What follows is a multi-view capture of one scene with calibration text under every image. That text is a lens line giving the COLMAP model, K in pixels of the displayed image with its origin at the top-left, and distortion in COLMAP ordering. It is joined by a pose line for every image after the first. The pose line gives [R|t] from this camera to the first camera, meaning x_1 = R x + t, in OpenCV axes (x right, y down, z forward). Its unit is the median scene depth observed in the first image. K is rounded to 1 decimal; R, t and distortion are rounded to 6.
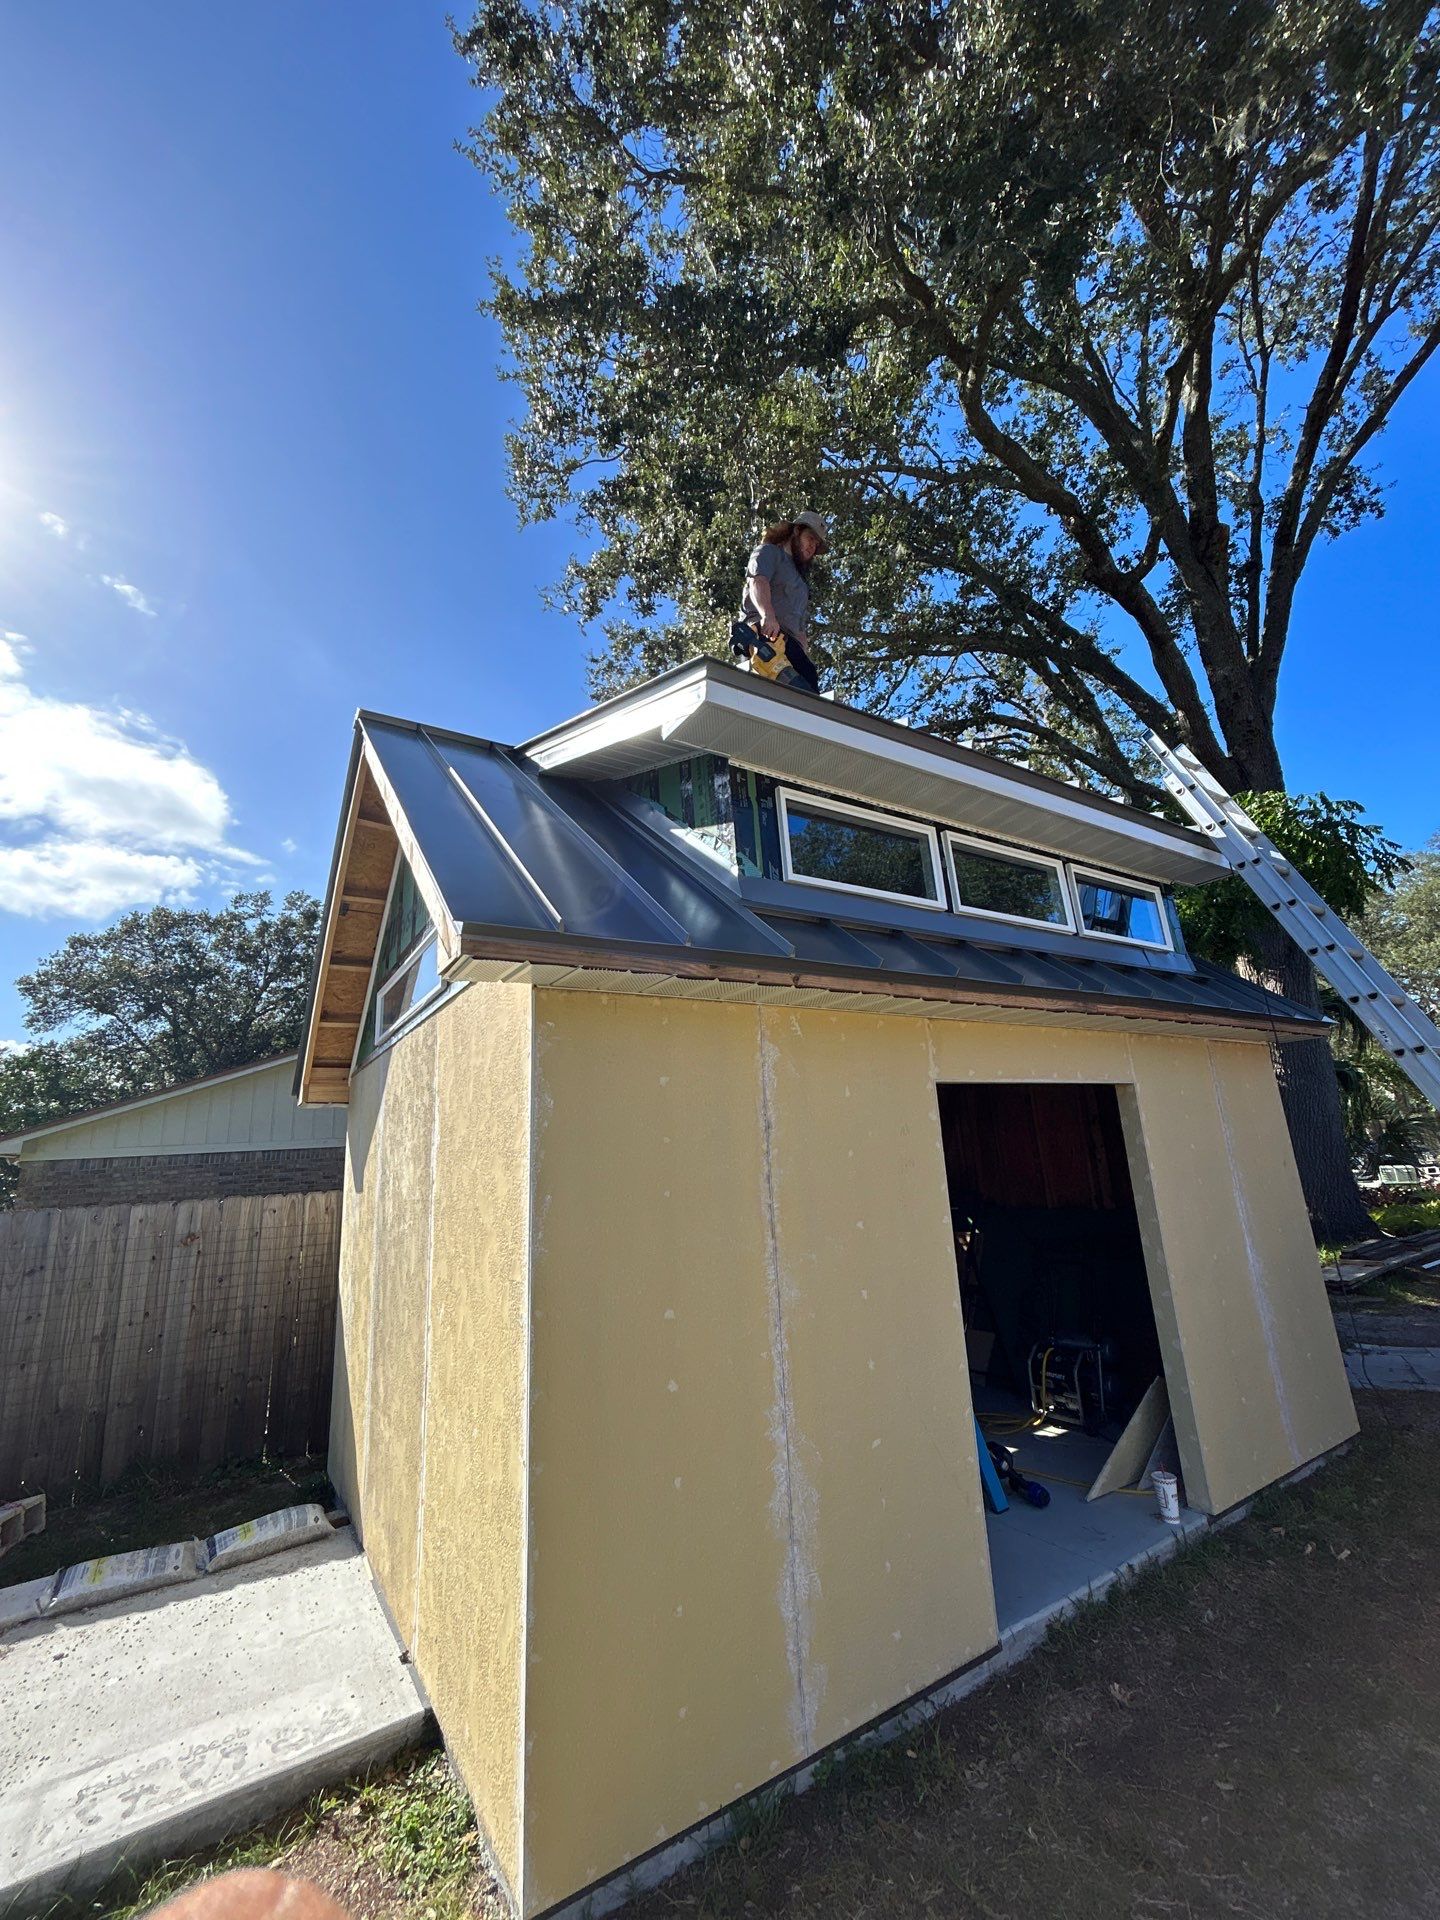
lens RADIAL K [[824.0, 0, 720.0], [0, 824.0, 960.0], [0, 0, 1]] dist [-0.011111, 0.000891]
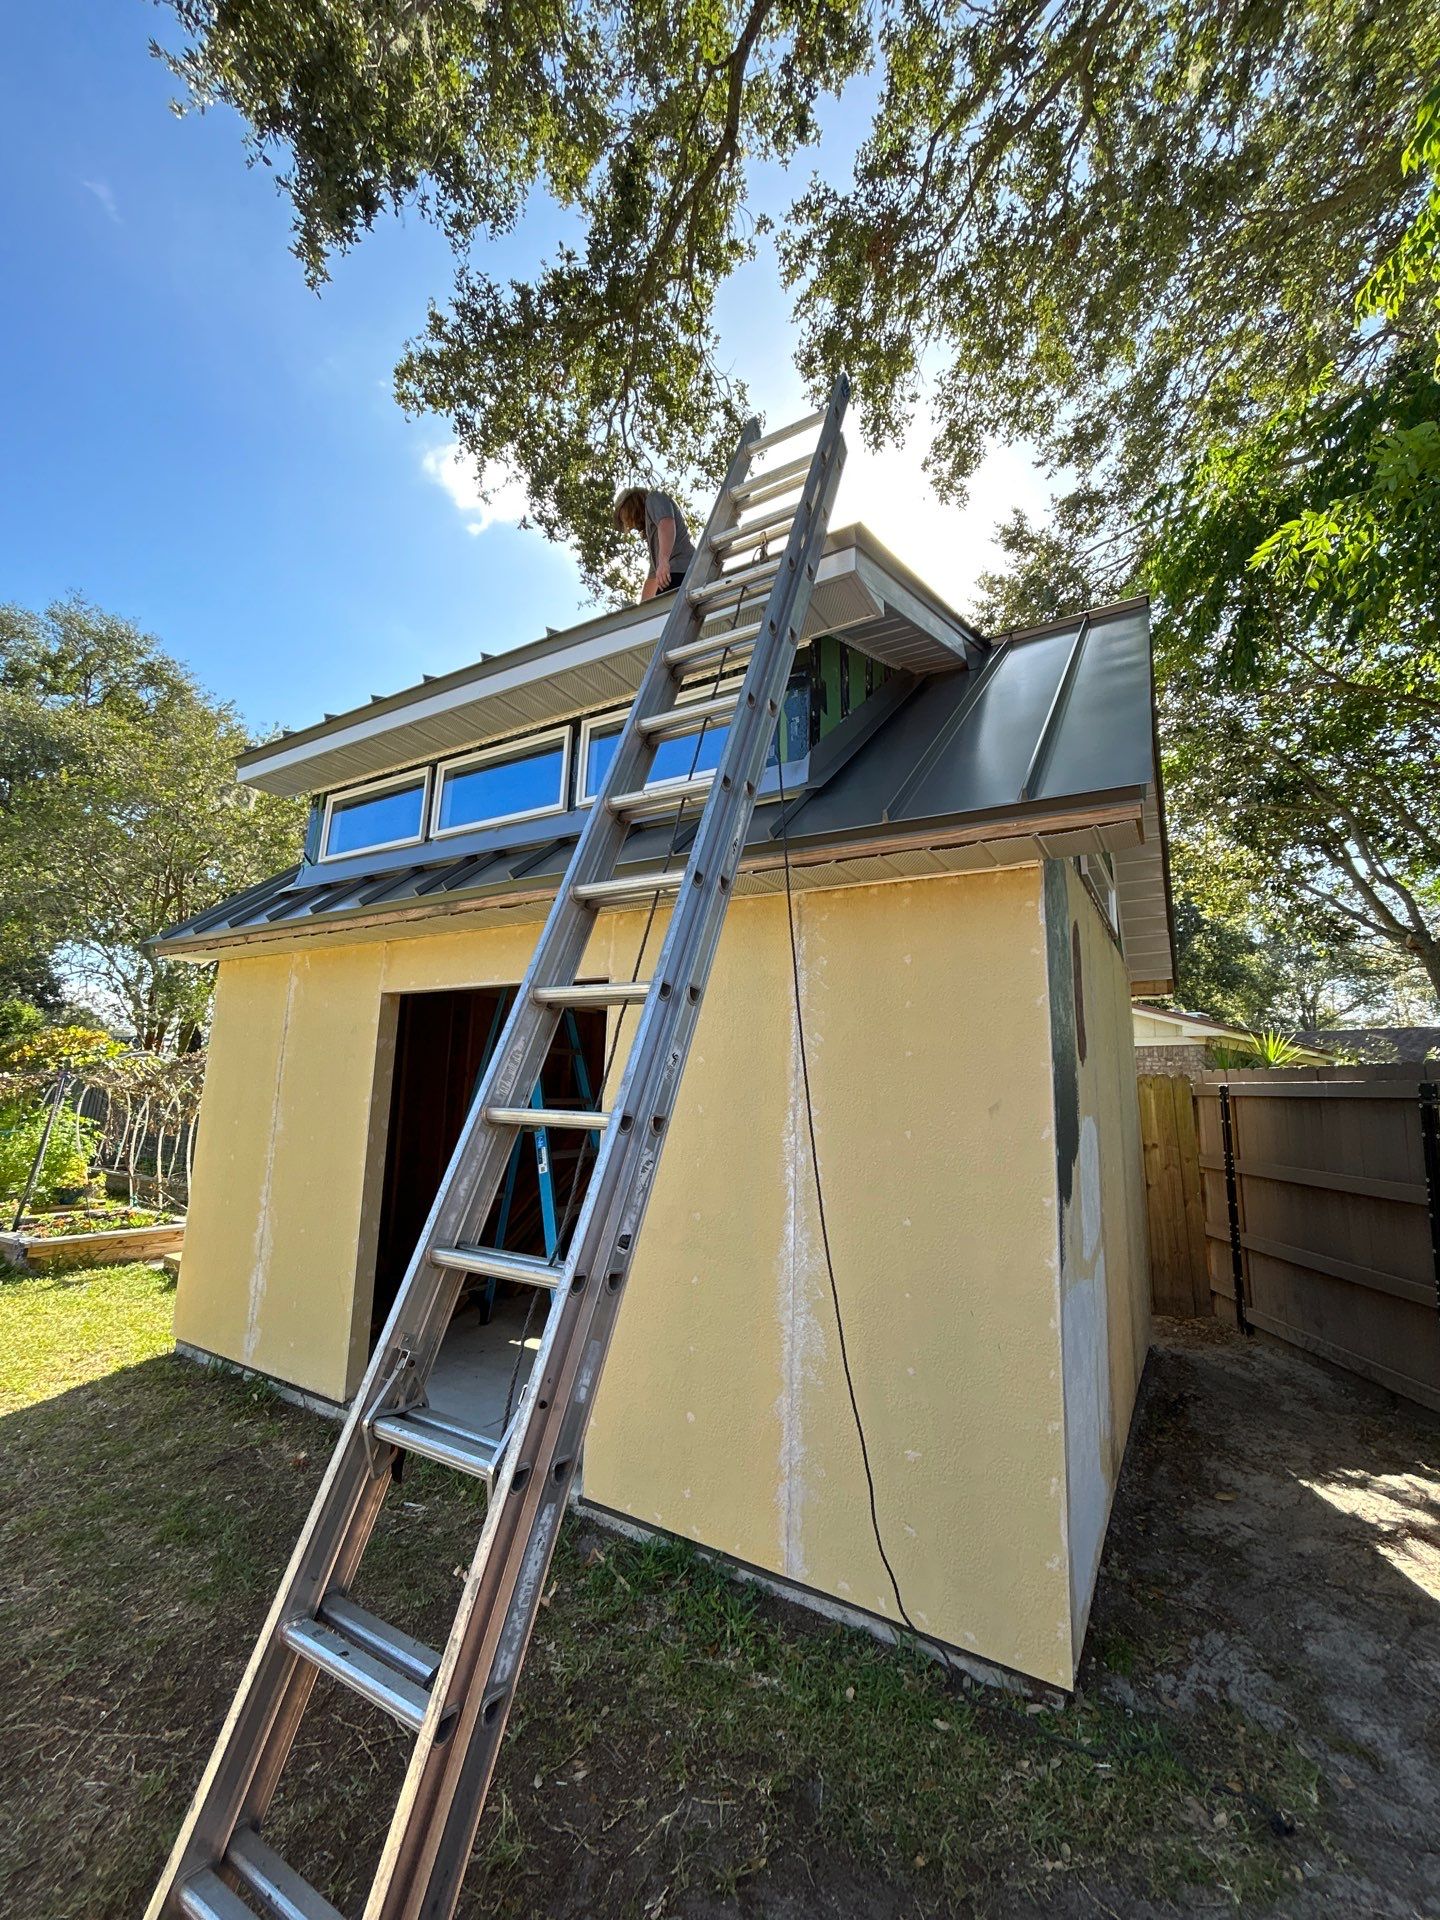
lens RADIAL K [[748.6, 0, 720.0], [0, 748.6, 960.0], [0, 0, 1]] dist [-0.011128, 0.000921]
pose [[0.425422, -0.063615, -0.902757, 1.506062], [0.186636, 0.982251, 0.018735, 0.173588], [0.885541, -0.176457, 0.429744, 0.979049]]
